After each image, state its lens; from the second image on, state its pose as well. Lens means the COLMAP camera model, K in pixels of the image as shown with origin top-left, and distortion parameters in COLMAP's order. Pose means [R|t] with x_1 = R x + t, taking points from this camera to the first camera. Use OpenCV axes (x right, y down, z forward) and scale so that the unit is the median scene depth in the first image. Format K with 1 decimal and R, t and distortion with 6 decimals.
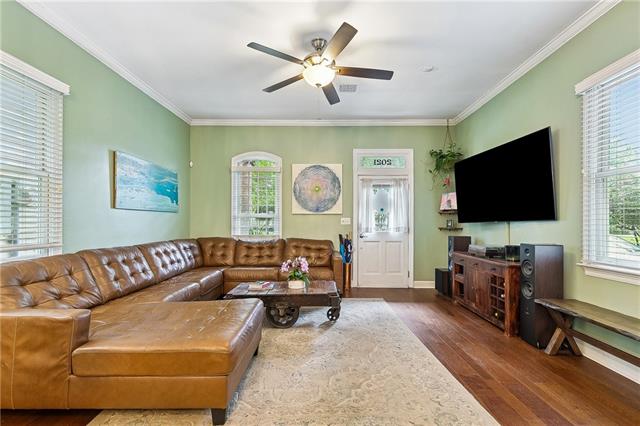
lens RADIAL K [[291.2, 0, 322.3], [0, 291.2, 221.1], [0, 0, 1]] dist [-0.003933, 0.000262]
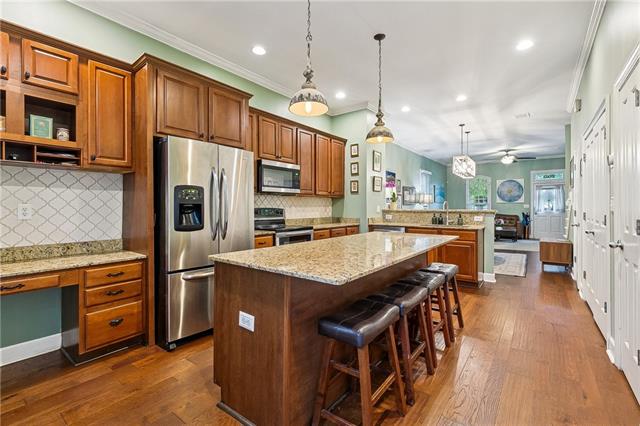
lens RADIAL K [[291.2, 0, 320.7], [0, 291.2, 206.6], [0, 0, 1]] dist [-0.003933, 0.000262]
pose [[0.803372, -0.003597, -0.595467, 0.141170], [0.005774, 0.999982, 0.001750, -0.008964], [0.595449, -0.004844, 0.803378, -1.596236]]
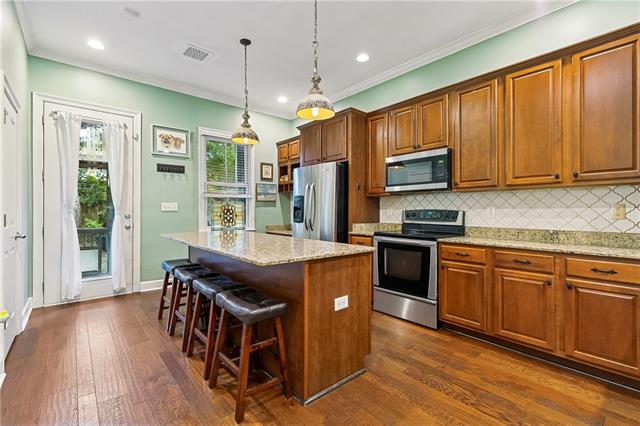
lens RADIAL K [[291.2, 0, 320.9], [0, 291.2, 213.1], [0, 0, 1]] dist [-0.003933, 0.000262]
pose [[-0.756365, -0.001185, -0.654149, 0.158879], [-0.002092, 0.999998, 0.000607, 0.002971], [0.654147, 0.001828, -0.756365, -0.715003]]
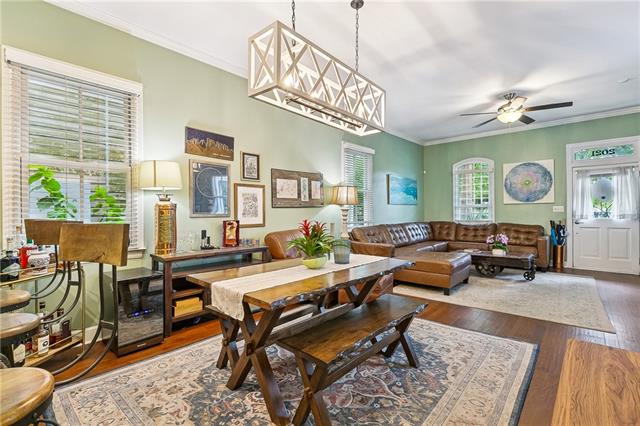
lens RADIAL K [[291.2, 0, 319.1], [0, 291.2, 211.9], [0, 0, 1]] dist [-0.003933, 0.000262]
pose [[0.736713, -0.007816, -0.676160, 0.164490], [0.011626, 0.999932, 0.001109, -0.000953], [0.676106, -0.008678, 0.736754, -0.485681]]
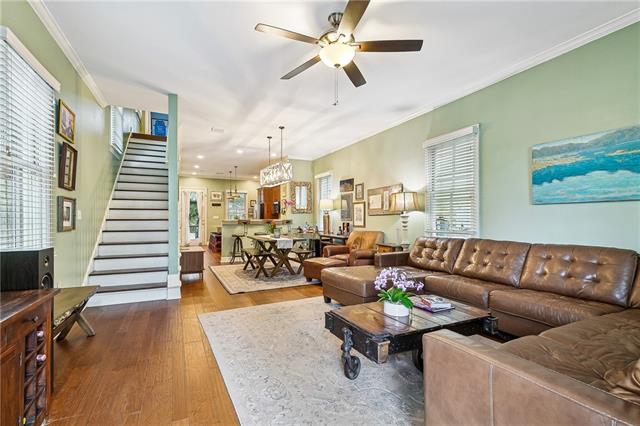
lens RADIAL K [[291.2, 0, 324.2], [0, 291.2, 215.3], [0, 0, 1]] dist [-0.003933, 0.000262]
pose [[-0.890638, -0.008480, -0.454635, 0.247243], [-0.001174, 0.999866, -0.016350, 0.005859], [0.454712, -0.014029, -0.890528, 1.012014]]
